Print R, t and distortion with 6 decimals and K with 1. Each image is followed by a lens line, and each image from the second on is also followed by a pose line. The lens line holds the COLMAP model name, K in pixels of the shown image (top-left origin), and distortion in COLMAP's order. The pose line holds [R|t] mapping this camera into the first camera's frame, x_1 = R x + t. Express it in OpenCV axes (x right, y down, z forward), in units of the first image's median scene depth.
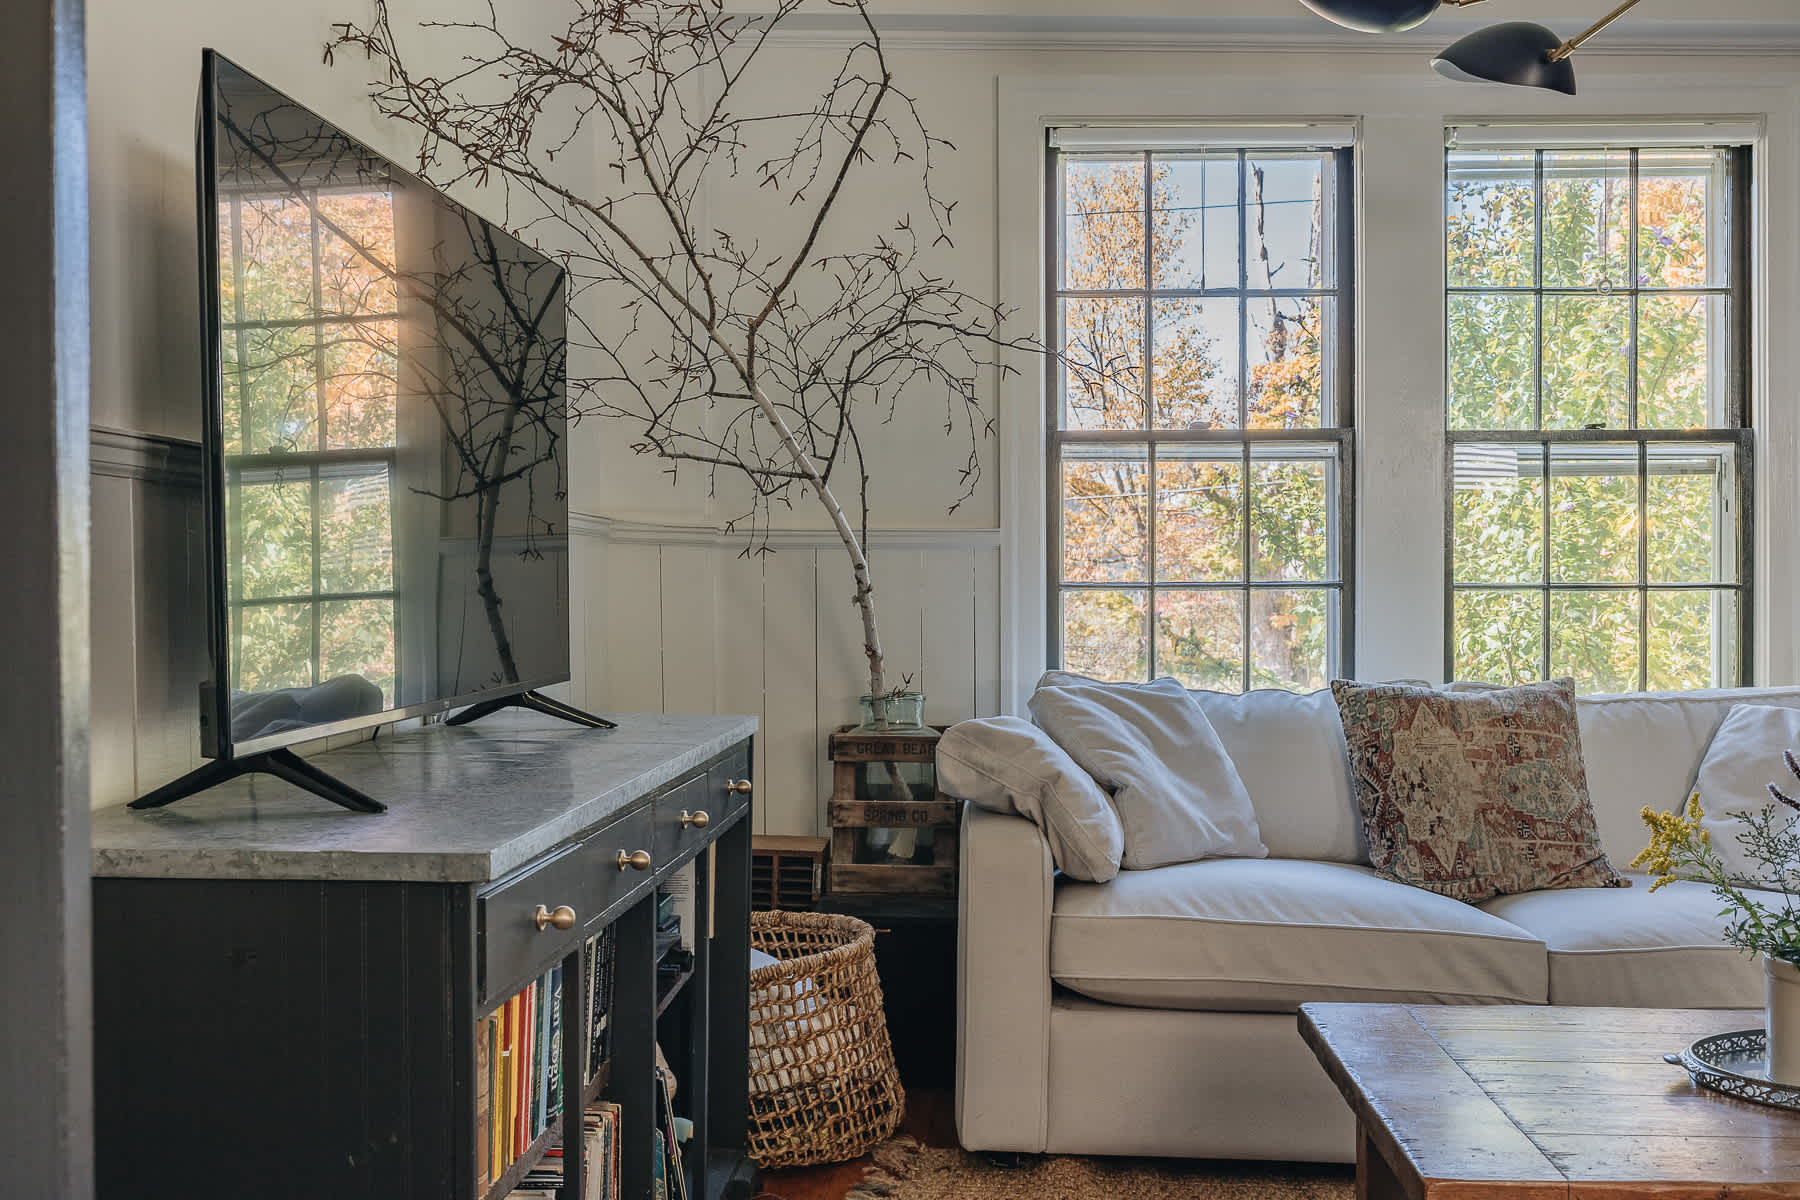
lens RADIAL K [[1723.3, 0, 901.9], [0, 1723.3, 601.2], [0, 0, 1]] dist [-0.003104, 0.000000]
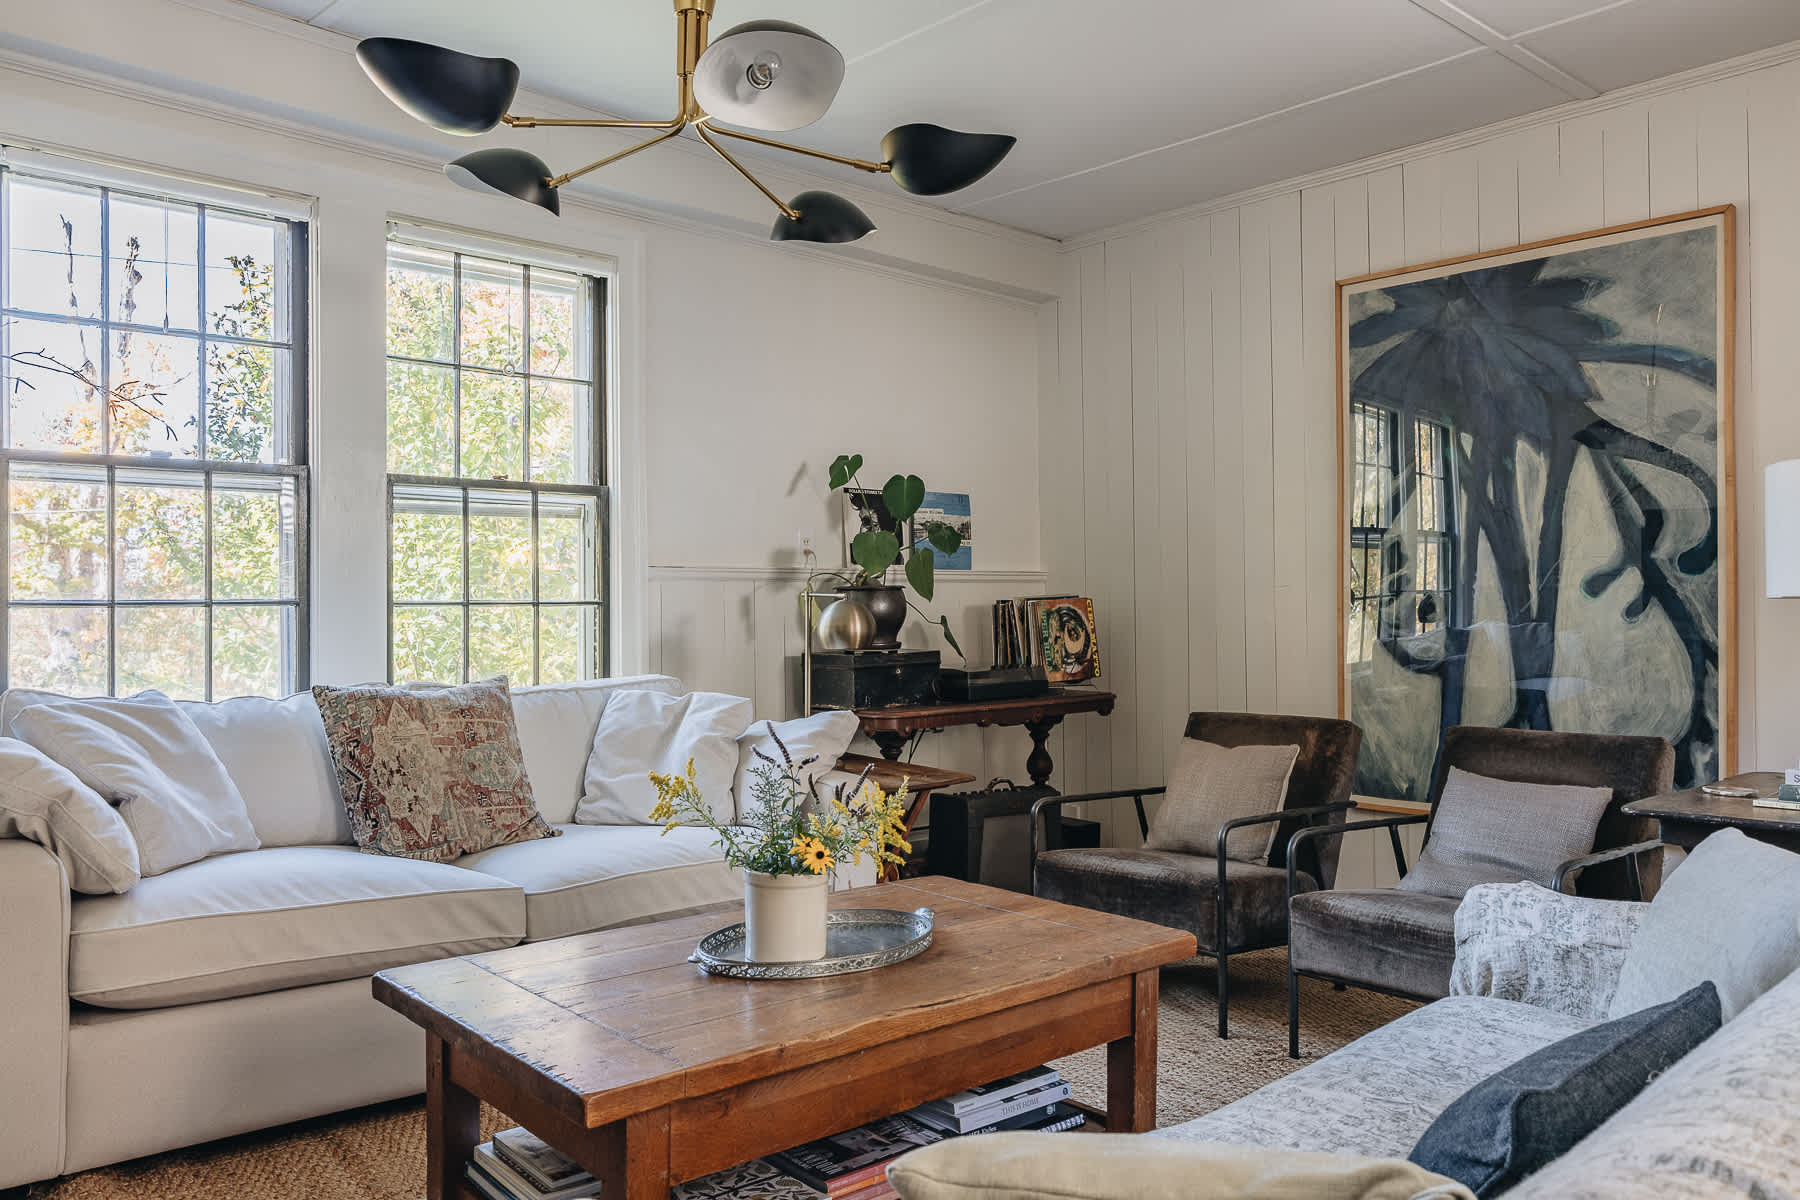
lens RADIAL K [[1363.7, 0, 900.7], [0, 1363.7, 597.0], [0, 0, 1]] dist [-0.008673, 0.012694]
pose [[0.710424, 0.001104, 0.703773, -0.112628], [0.008648, 0.999910, -0.010298, -0.000267], [-0.703721, 0.013402, 0.710350, 0.088326]]
